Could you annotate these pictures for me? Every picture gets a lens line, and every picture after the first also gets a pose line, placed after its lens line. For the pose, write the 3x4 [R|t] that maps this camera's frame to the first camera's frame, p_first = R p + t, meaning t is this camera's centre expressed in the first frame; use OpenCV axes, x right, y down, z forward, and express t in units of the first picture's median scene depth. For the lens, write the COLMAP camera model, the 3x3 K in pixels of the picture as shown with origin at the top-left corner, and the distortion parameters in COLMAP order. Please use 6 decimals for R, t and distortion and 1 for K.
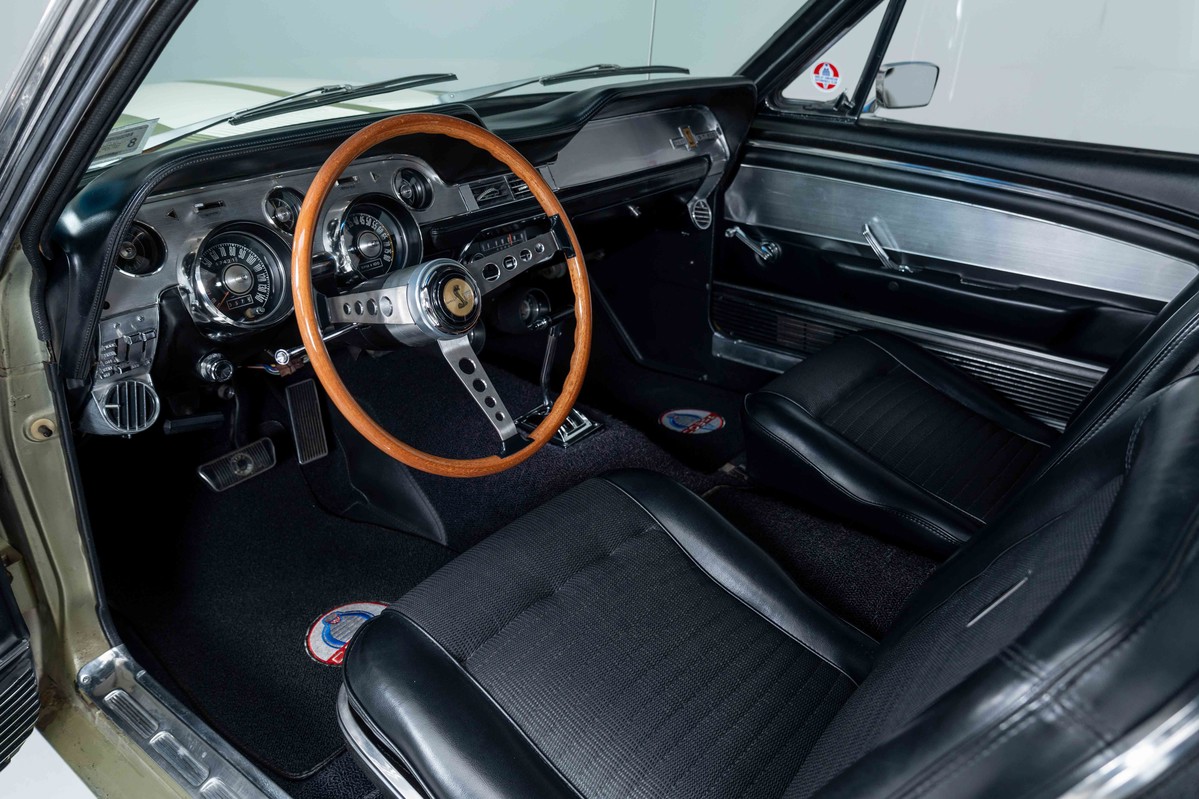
lens RADIAL K [[854.4, 0, 618.3], [0, 854.4, 378.4], [0, 0, 1]] dist [-0.032631, 0.006848]
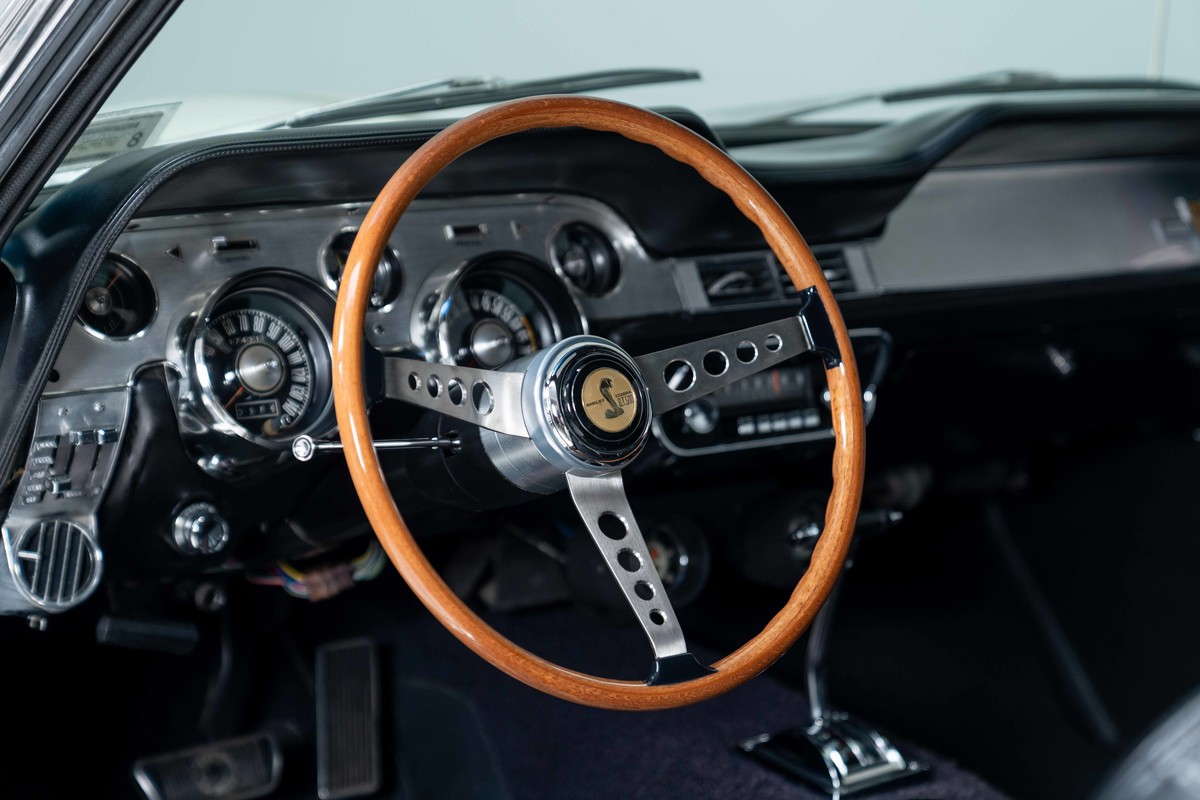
lens RADIAL K [[2364.0, 0, 602.0], [0, 2364.0, 297.0], [0, 0, 1]] dist [-0.016291, -0.026113]
pose [[0.956098, 0.034919, -0.290958, 0.230646], [-0.118805, 0.953808, -0.275928, 0.239288], [0.267882, 0.298382, 0.916083, -0.409977]]
